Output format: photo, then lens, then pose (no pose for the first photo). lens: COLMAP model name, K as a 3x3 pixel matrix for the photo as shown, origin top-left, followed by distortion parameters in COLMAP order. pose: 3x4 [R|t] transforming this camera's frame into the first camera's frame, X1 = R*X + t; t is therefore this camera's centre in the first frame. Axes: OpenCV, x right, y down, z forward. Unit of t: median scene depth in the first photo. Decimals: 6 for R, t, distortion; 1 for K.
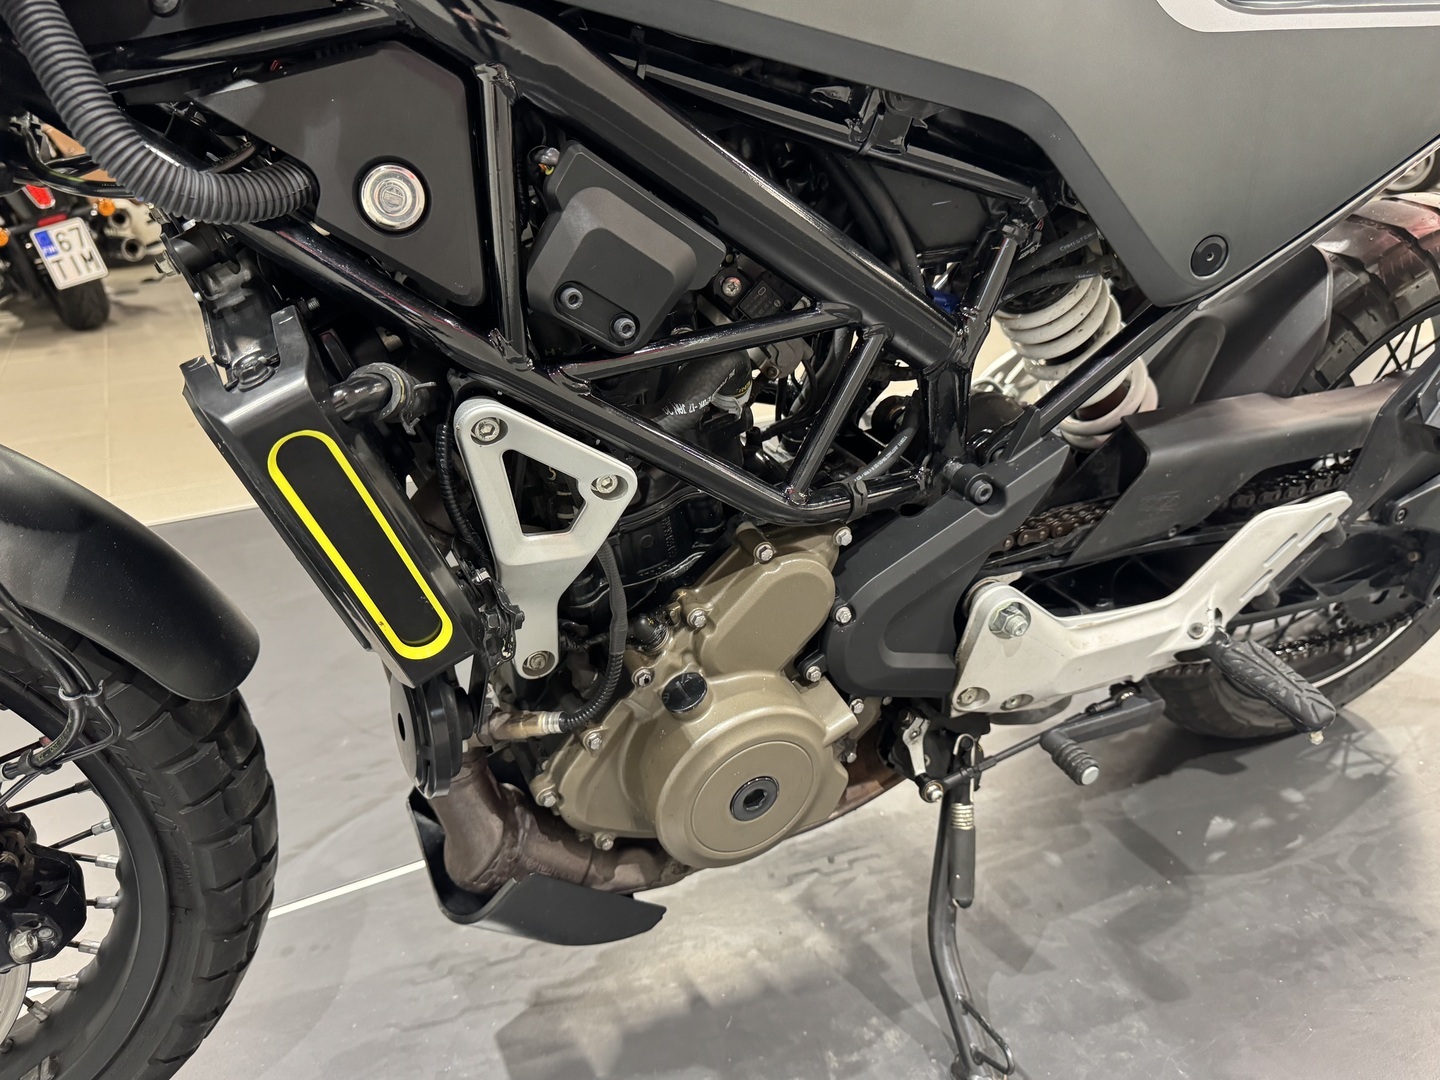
lens RADIAL K [[1071.2, 0, 725.2], [0, 1071.2, 534.0], [0, 0, 1]] dist [0.001075, -0.029559]
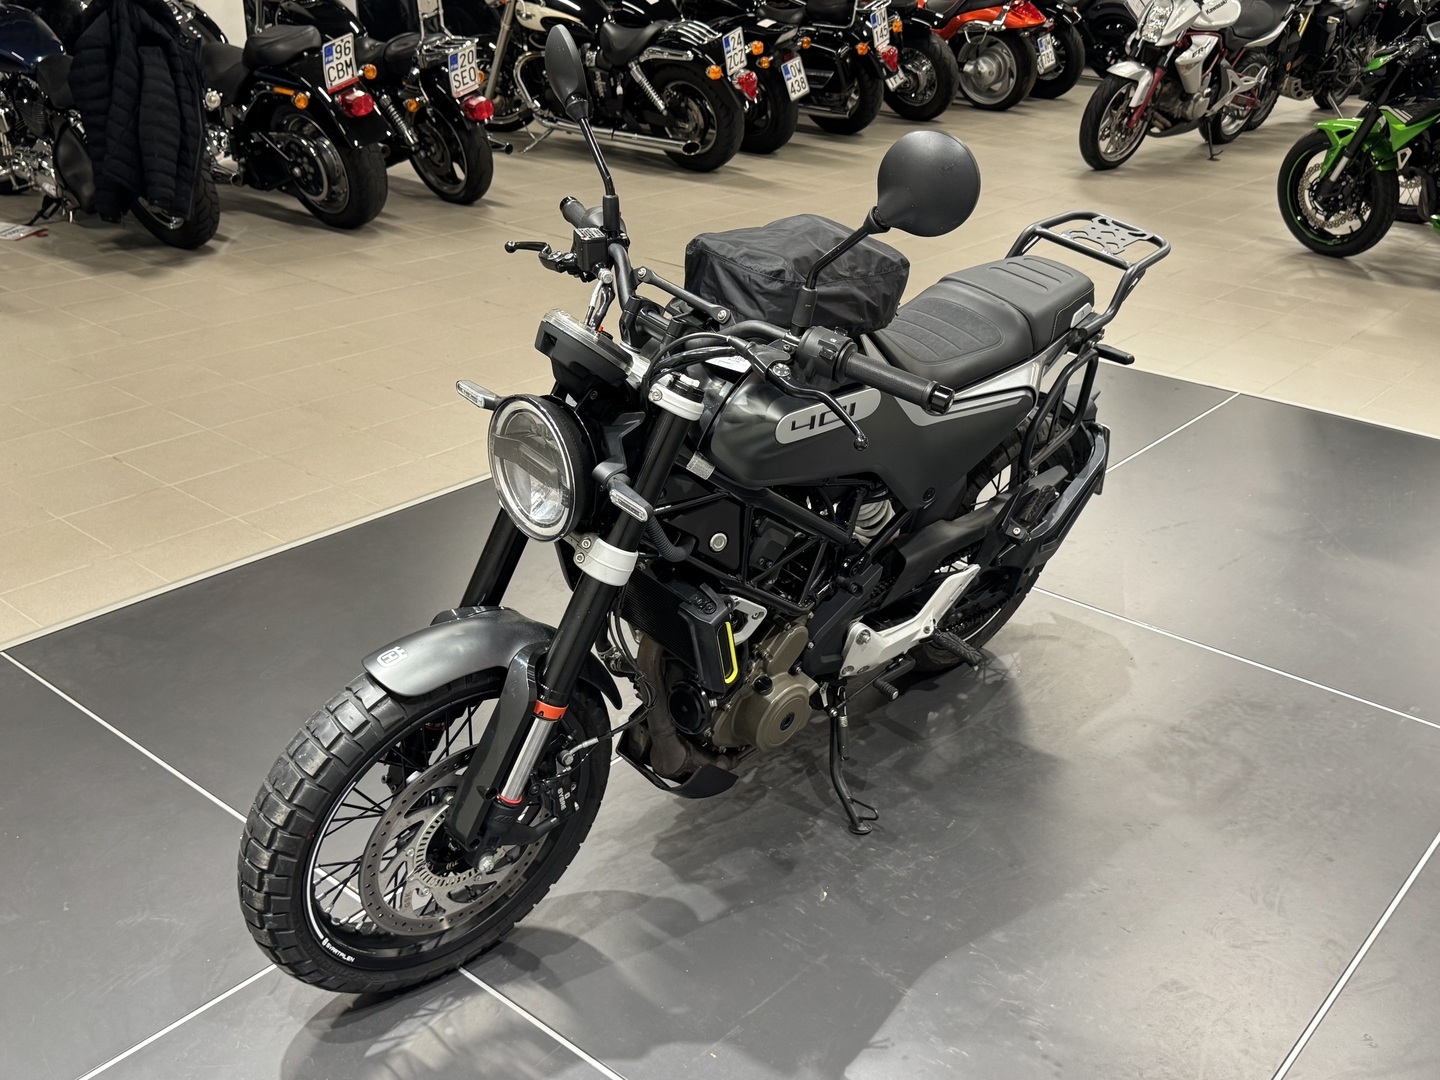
lens RADIAL K [[1462.0, 0, 717.8], [0, 1462.0, 542.3], [0, 0, 1]] dist [0.007525, 0.000000]
pose [[0.930257, -0.103218, 0.352091, -0.970503], [0.080024, 0.993590, 0.079847, -0.347033], [-0.358076, -0.046103, 0.932554, -1.608552]]
